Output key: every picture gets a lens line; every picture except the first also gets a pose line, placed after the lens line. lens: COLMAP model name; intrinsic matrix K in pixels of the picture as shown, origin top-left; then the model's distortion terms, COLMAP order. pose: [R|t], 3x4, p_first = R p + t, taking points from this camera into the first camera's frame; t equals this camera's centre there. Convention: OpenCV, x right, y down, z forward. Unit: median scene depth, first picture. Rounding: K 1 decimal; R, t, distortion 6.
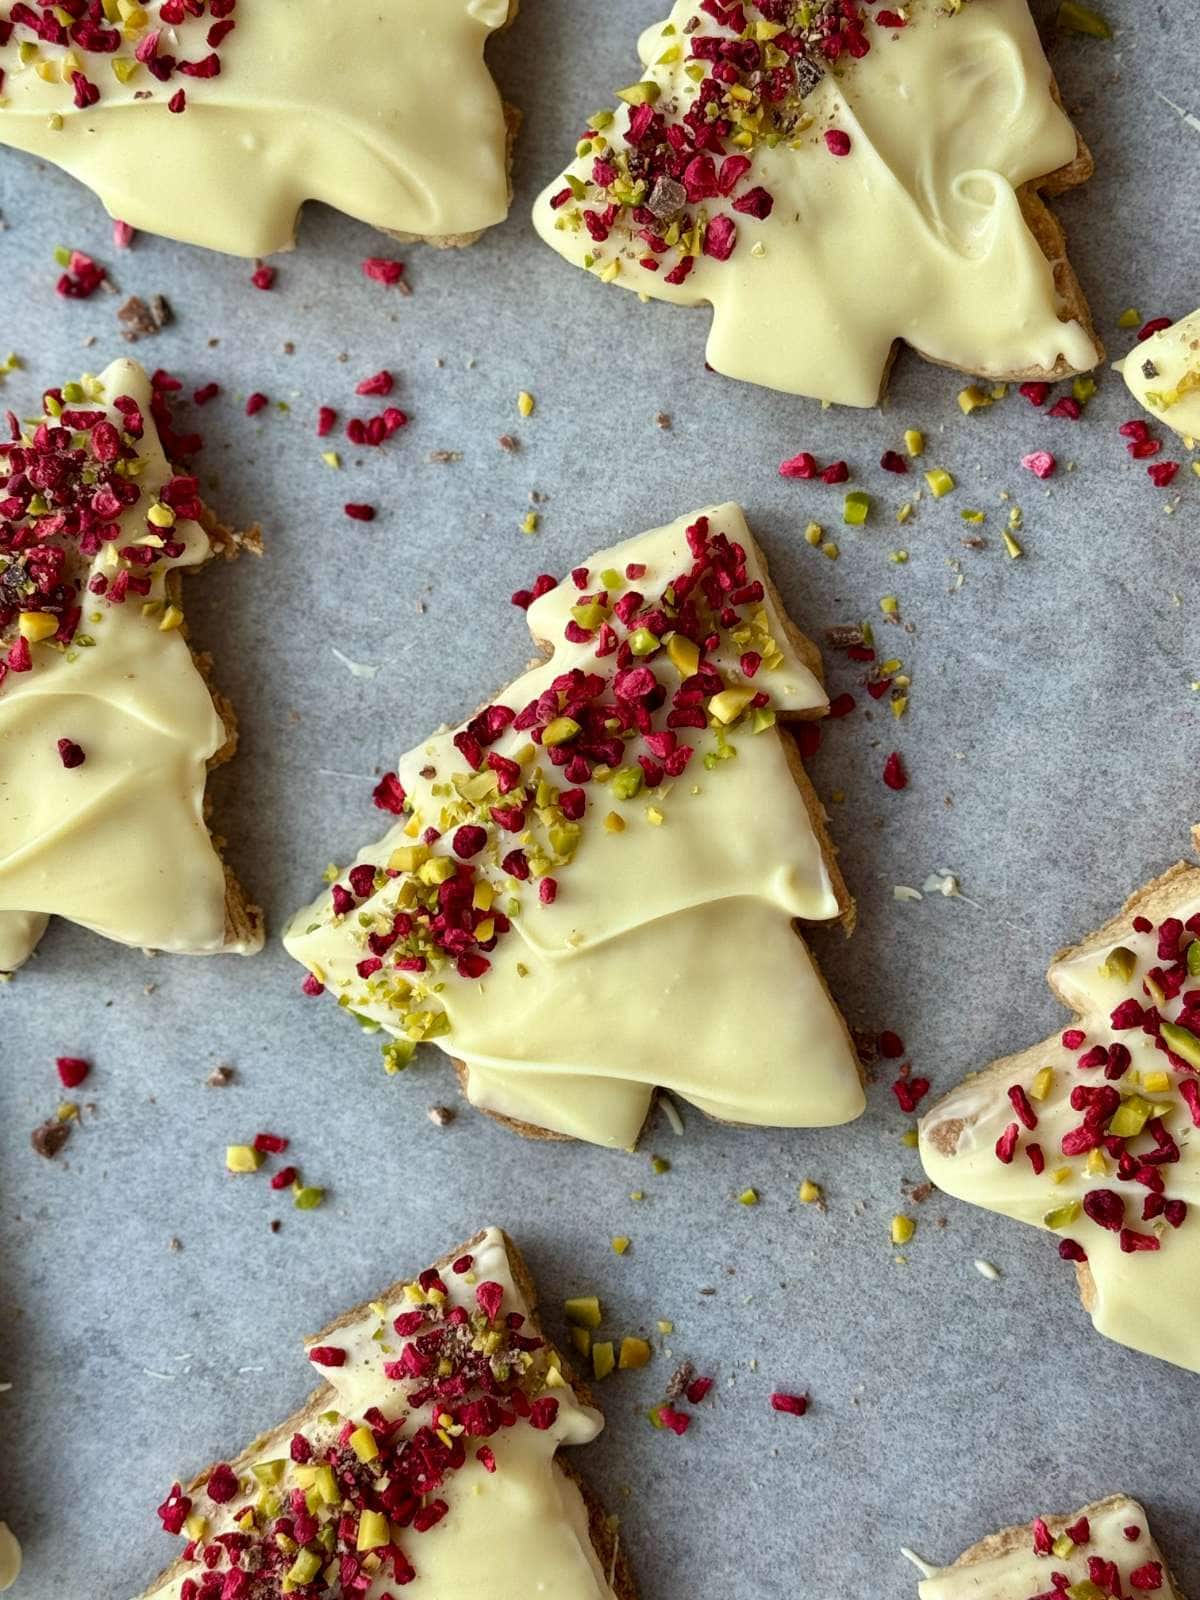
lens RADIAL K [[2971.4, 0, 597.3], [0, 2971.4, 801.7], [0, 0, 1]] dist [0.127895, 0.000000]
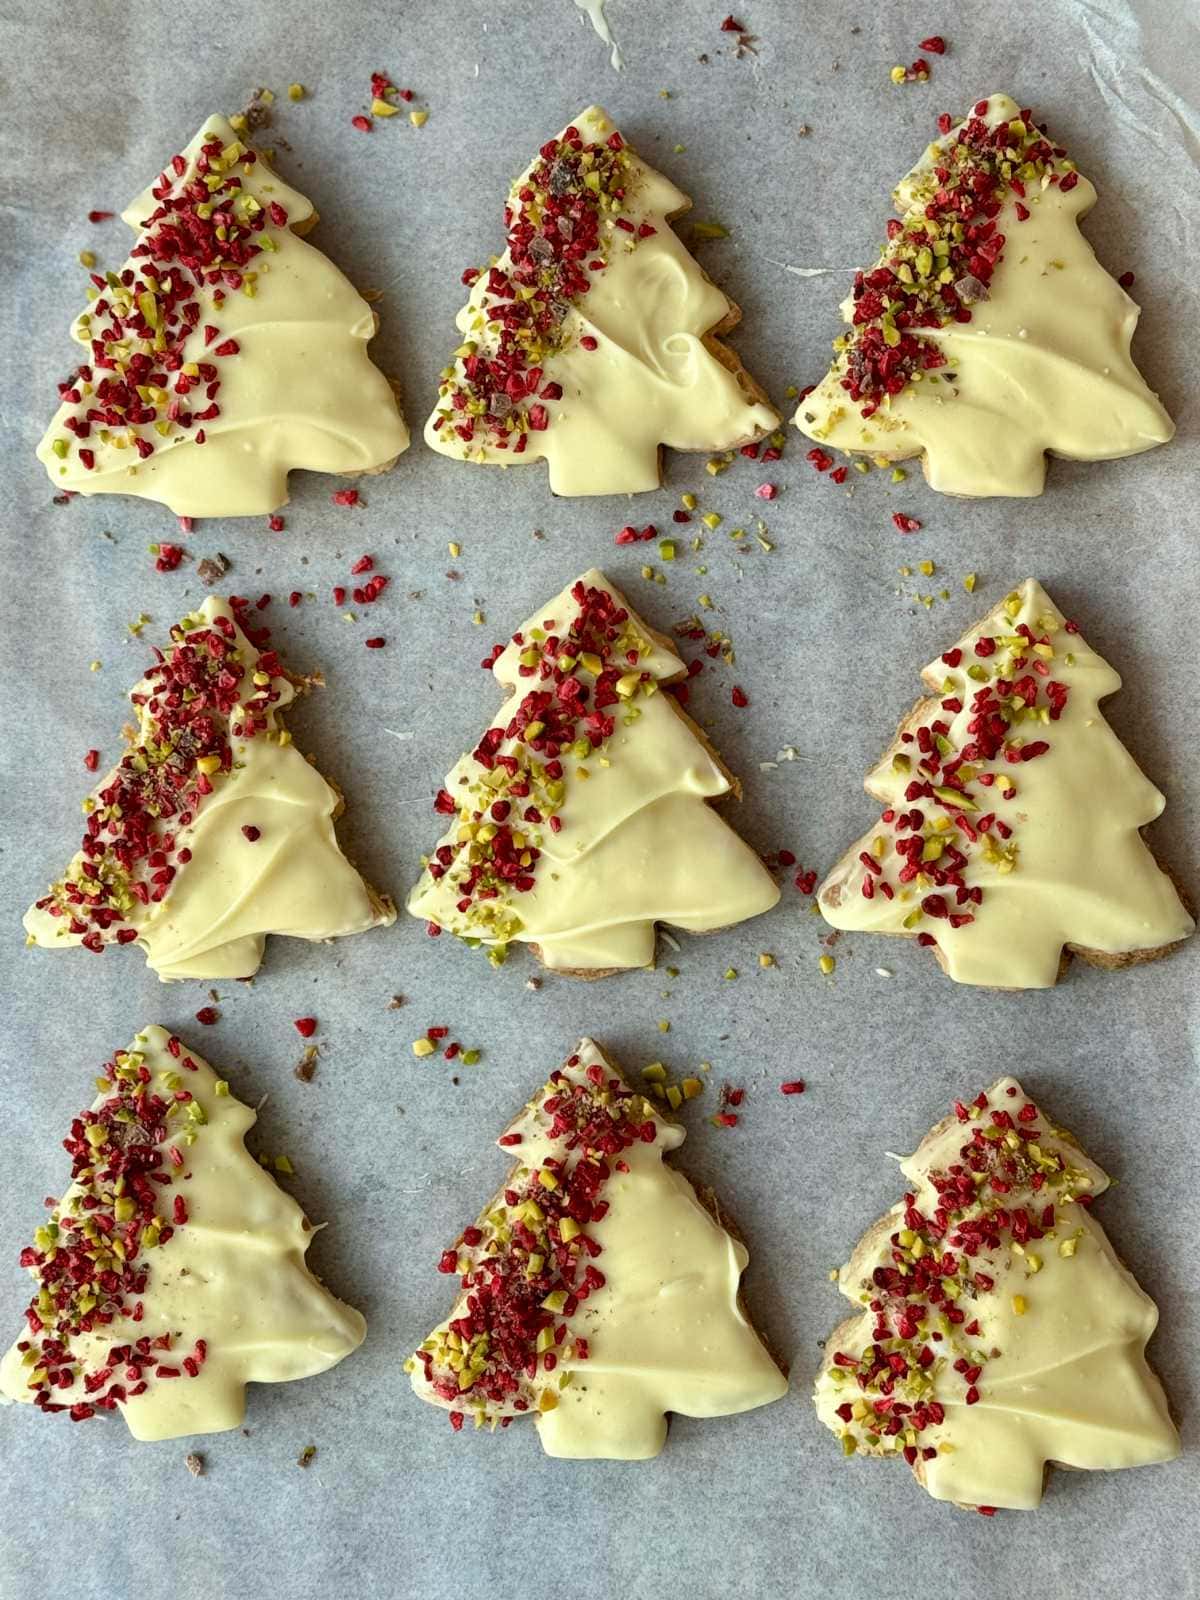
lens RADIAL K [[2971.4, 0, 602.2], [0, 2971.4, 794.9], [0, 0, 1]] dist [0.127895, 0.000000]
pose [[0.954974, -0.295738, 0.023747, -0.025728], [0.296670, 0.952770, -0.064933, 0.126578], [-0.003422, 0.069054, 0.997607, -0.625593]]
